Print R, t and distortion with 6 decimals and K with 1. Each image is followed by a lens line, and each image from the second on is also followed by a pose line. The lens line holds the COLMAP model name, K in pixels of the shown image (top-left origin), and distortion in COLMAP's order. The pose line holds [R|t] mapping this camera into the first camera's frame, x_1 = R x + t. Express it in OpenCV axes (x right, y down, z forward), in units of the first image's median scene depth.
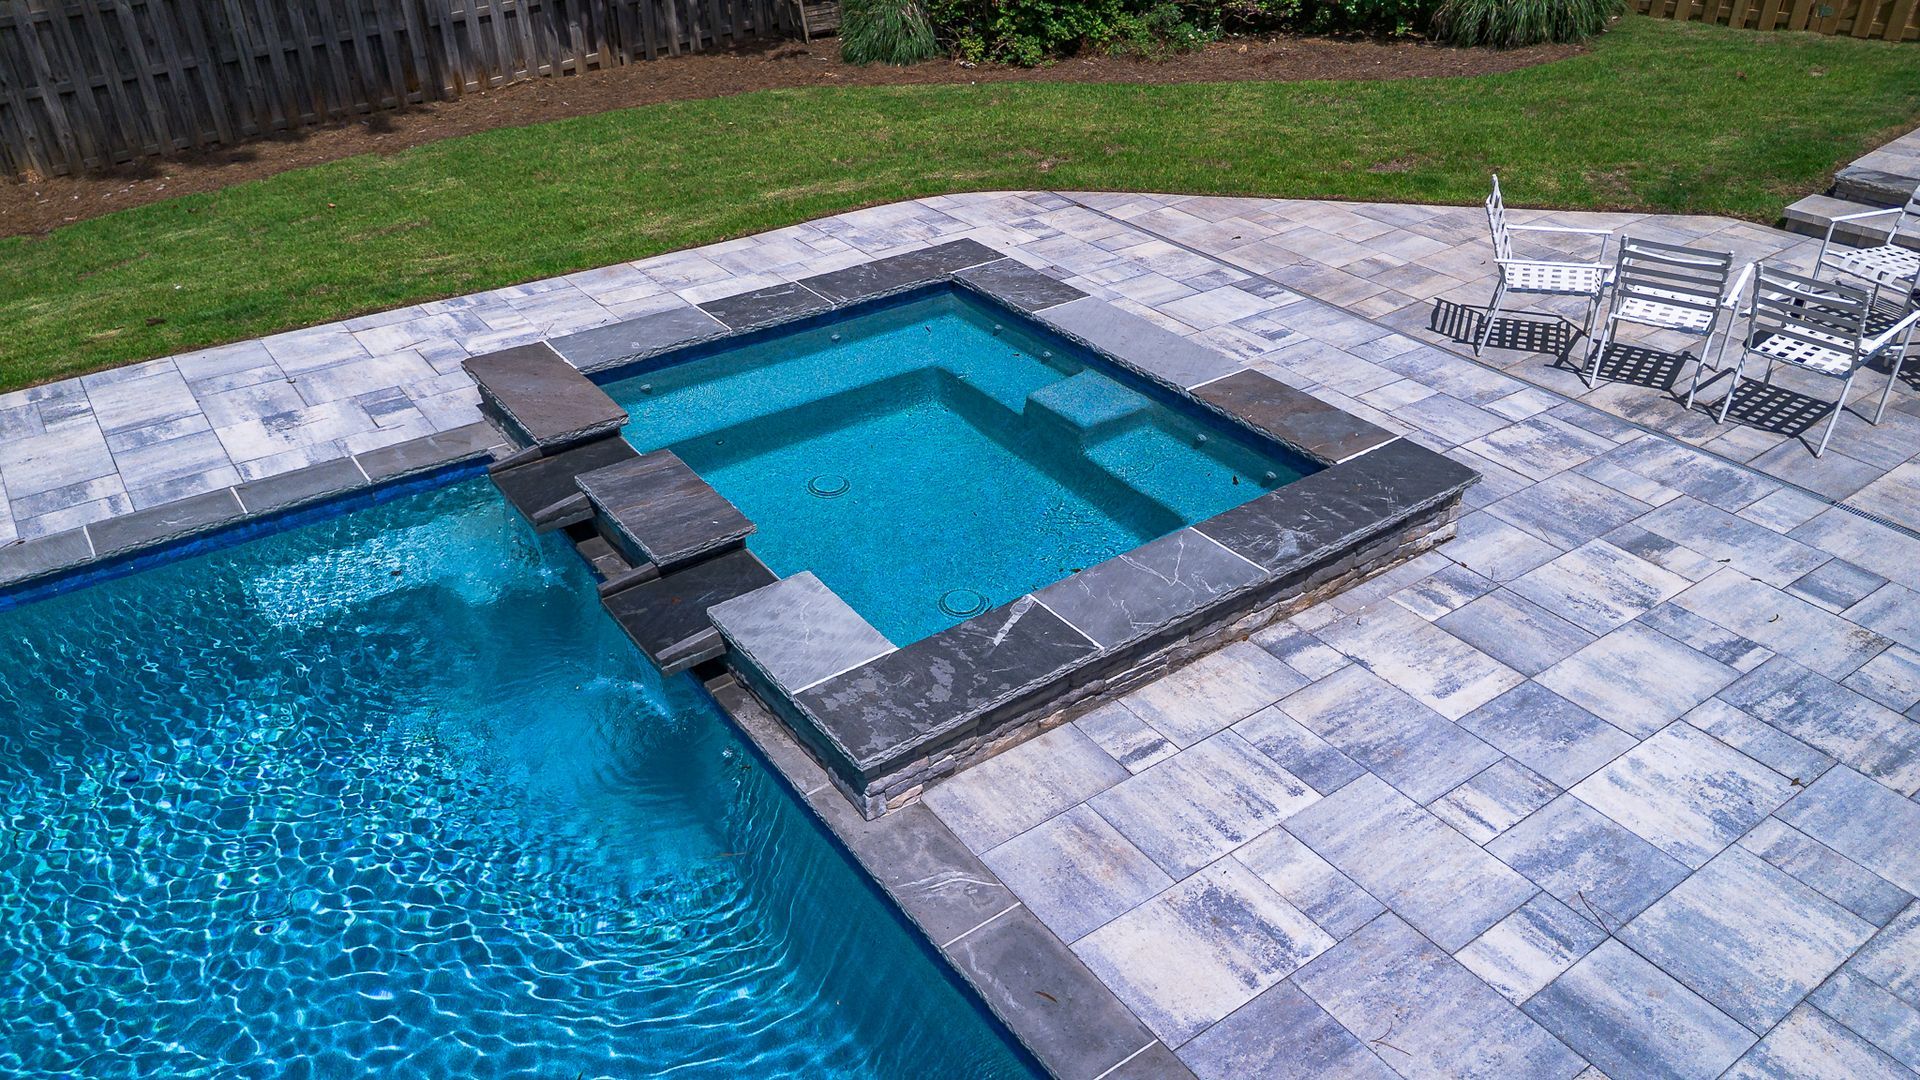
lens RADIAL K [[1362.7, 0, 960.5], [0, 1362.7, 536.3], [0, 0, 1]] dist [0.068141, -0.074833]
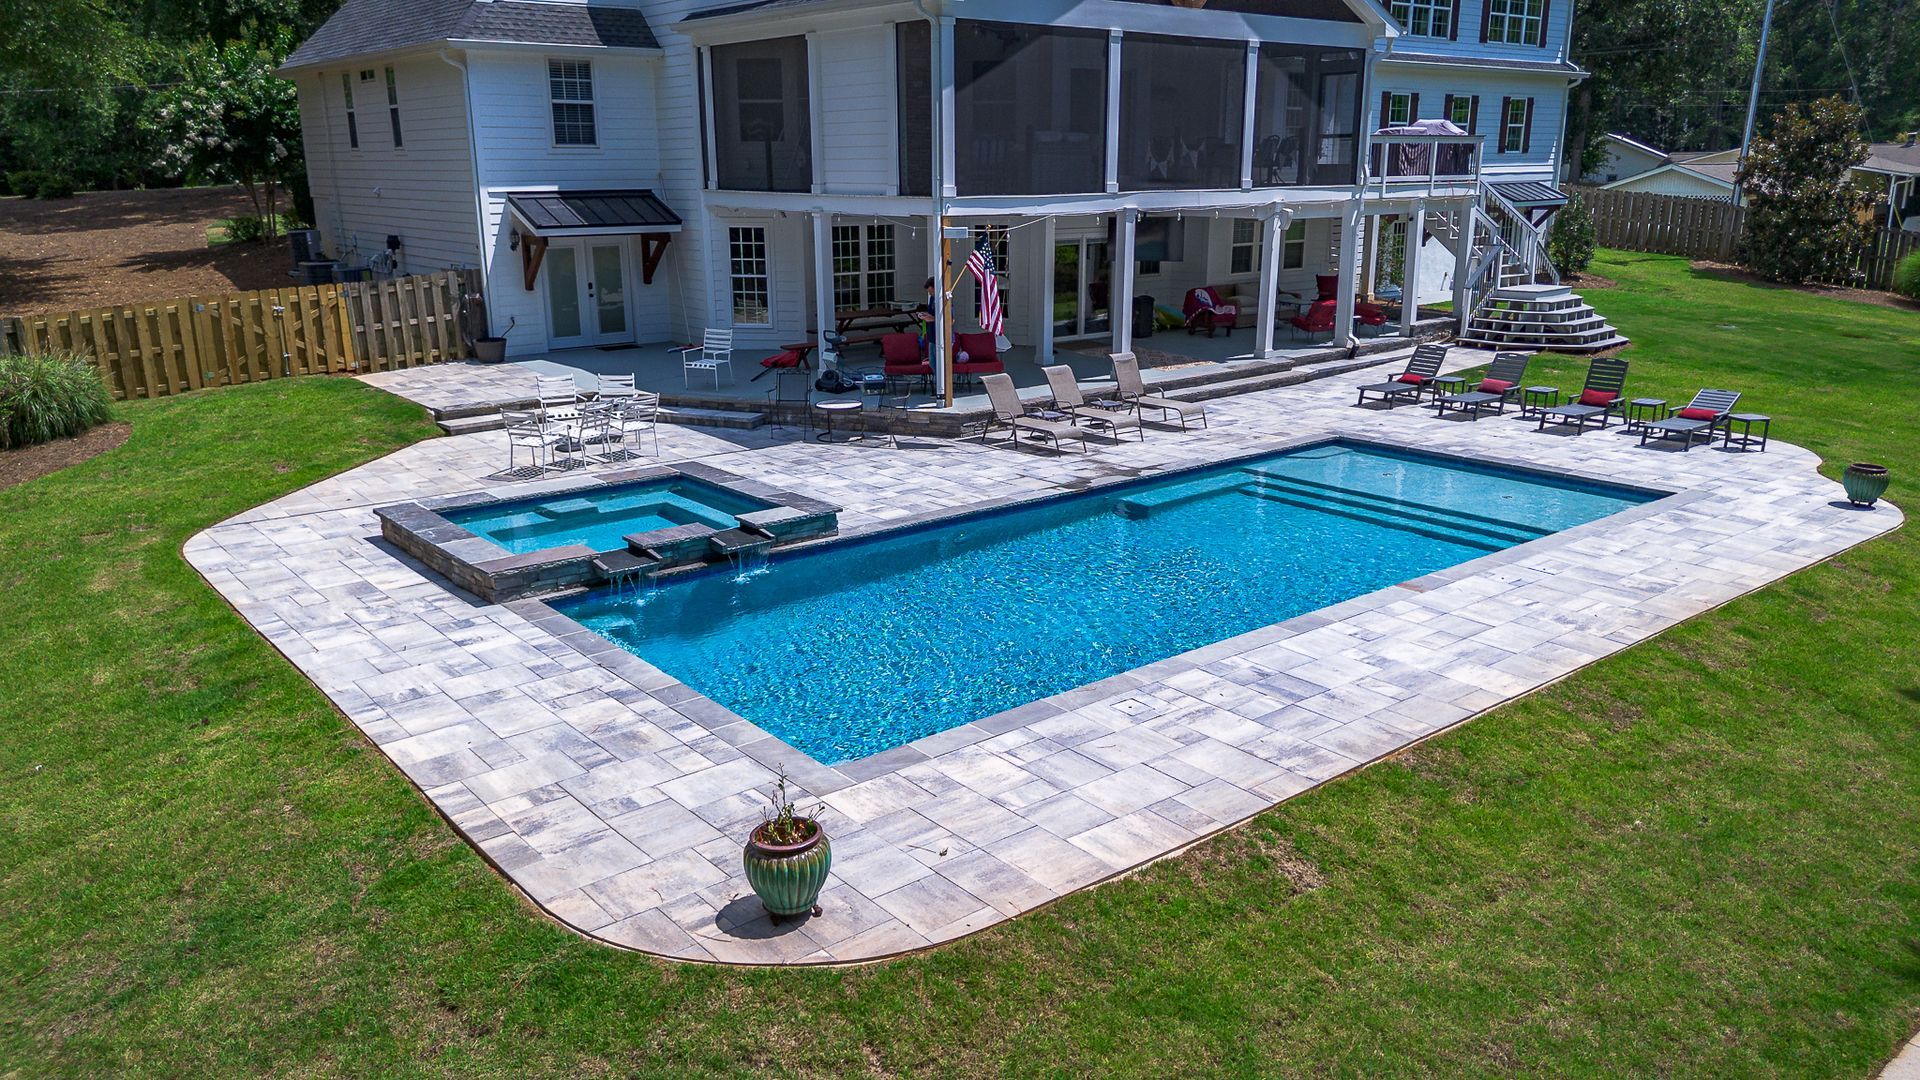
lens RADIAL K [[1362.7, 0, 958.4], [0, 1362.7, 545.4], [0, 0, 1]] dist [0.068141, -0.074833]
pose [[-0.061038, -0.262837, 0.962908, -2.095246], [0.525961, 0.811435, 0.254831, -0.290299], [-0.848316, 0.522006, 0.088714, 0.316958]]
